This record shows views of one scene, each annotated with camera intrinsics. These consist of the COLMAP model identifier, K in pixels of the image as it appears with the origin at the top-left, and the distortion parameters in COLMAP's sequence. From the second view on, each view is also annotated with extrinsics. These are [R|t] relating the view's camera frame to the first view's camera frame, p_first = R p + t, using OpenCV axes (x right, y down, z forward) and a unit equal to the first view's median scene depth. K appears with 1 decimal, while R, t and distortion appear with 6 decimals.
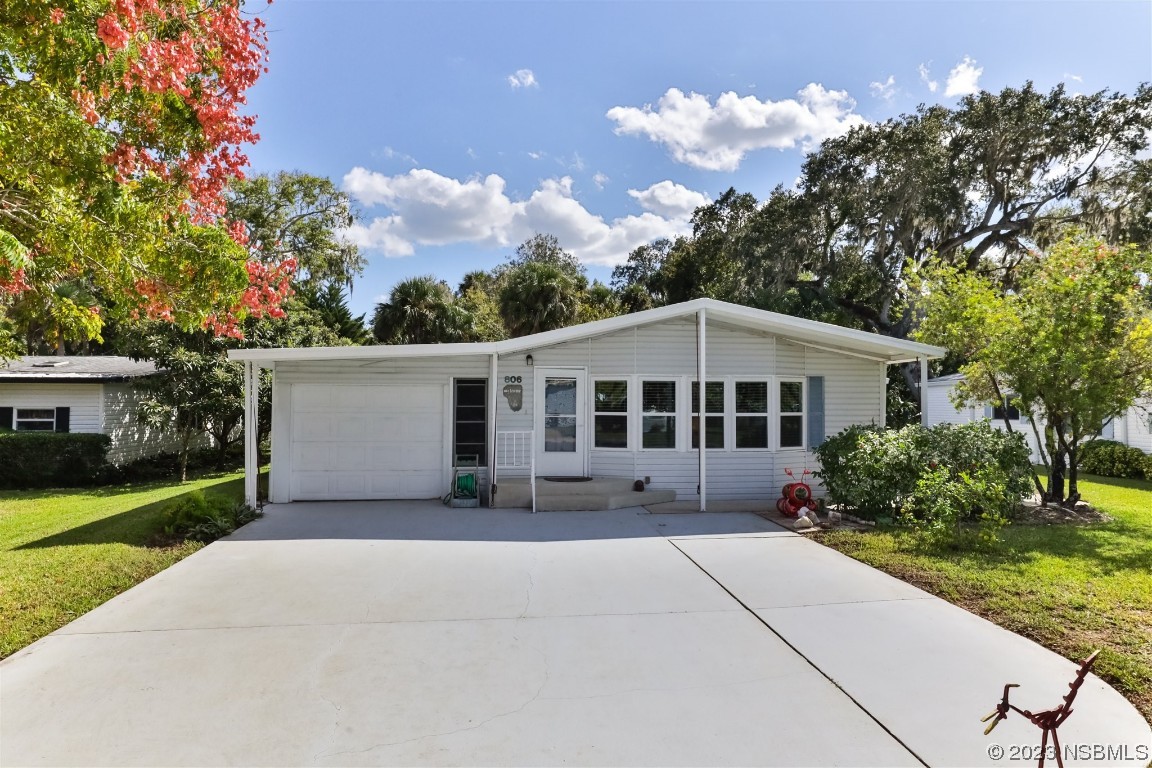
lens RADIAL K [[682.5, 0, 575.3], [0, 682.5, 385.0], [0, 0, 1]] dist [0.001999, 0.000553]
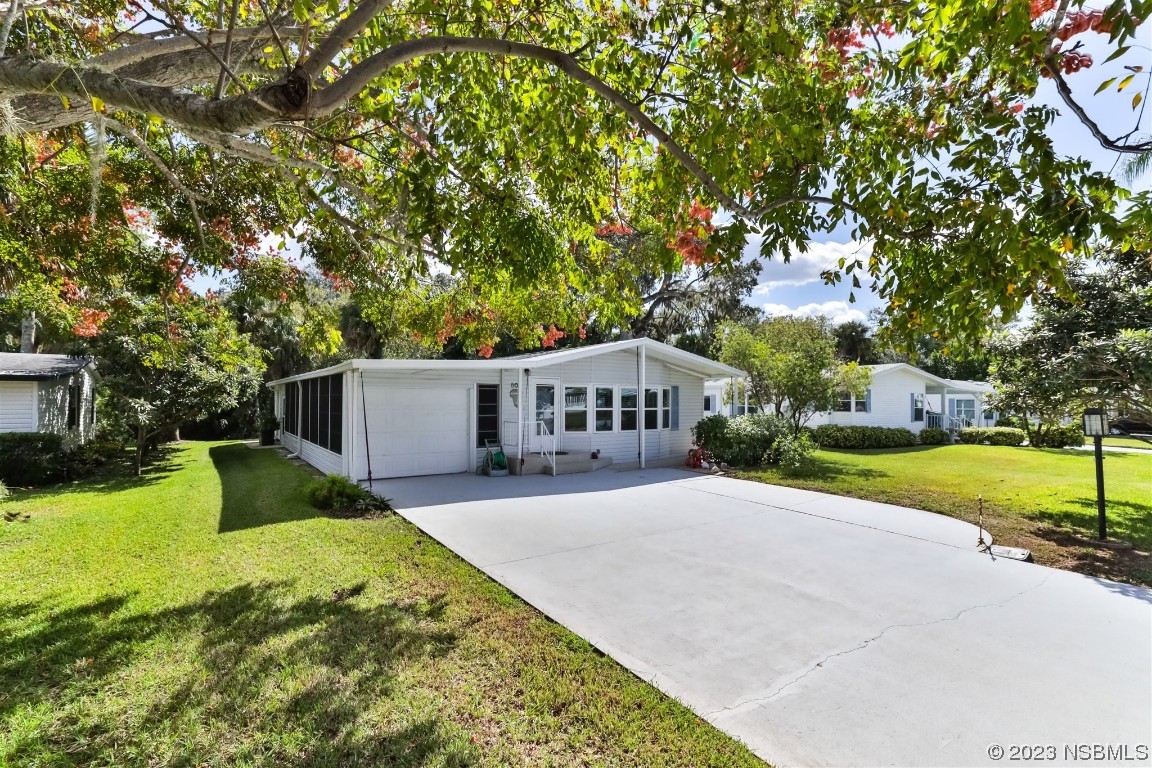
lens RADIAL K [[528.8, 0, 576.6], [0, 528.8, 387.7], [0, 0, 1]] dist [-0.025919, 0.014053]
pose [[0.878430, 0.012964, 0.477695, -0.507387], [-0.014310, 0.999897, -0.000821, -0.003980], [-0.477657, -0.006115, 0.878525, -0.029234]]
